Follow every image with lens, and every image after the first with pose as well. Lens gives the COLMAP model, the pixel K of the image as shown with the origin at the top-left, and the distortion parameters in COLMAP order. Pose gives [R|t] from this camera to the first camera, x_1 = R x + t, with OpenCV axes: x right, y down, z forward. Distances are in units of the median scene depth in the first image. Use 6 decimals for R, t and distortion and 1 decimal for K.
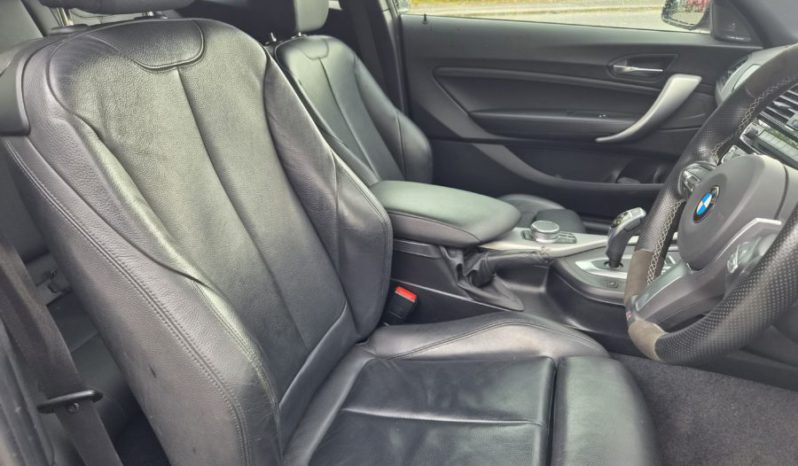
lens RADIAL K [[539.8, 0, 396.1], [0, 539.8, 237.0], [0, 0, 1]] dist [0.056096, -0.040106]
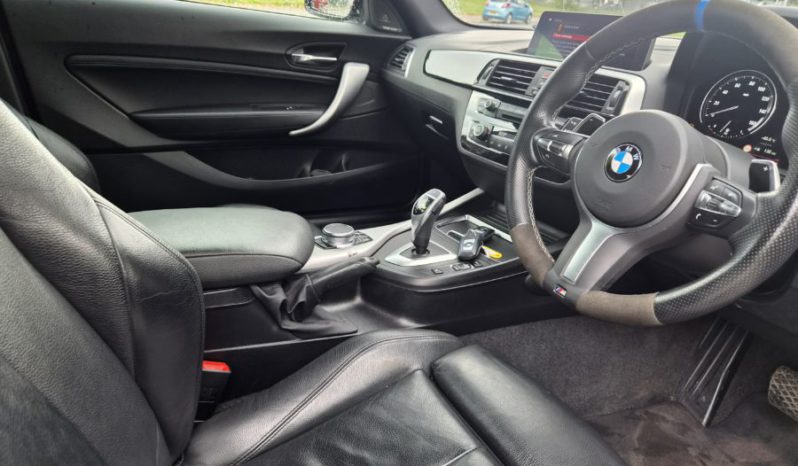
lens RADIAL K [[539.8, 0, 428.2], [0, 539.8, 234.6], [0, 0, 1]] dist [0.056096, -0.040106]
pose [[0.706727, -0.225692, 0.670523, -0.138787], [0.231163, 0.969398, 0.082646, -0.033832], [-0.668656, 0.096592, 0.737271, 0.177128]]
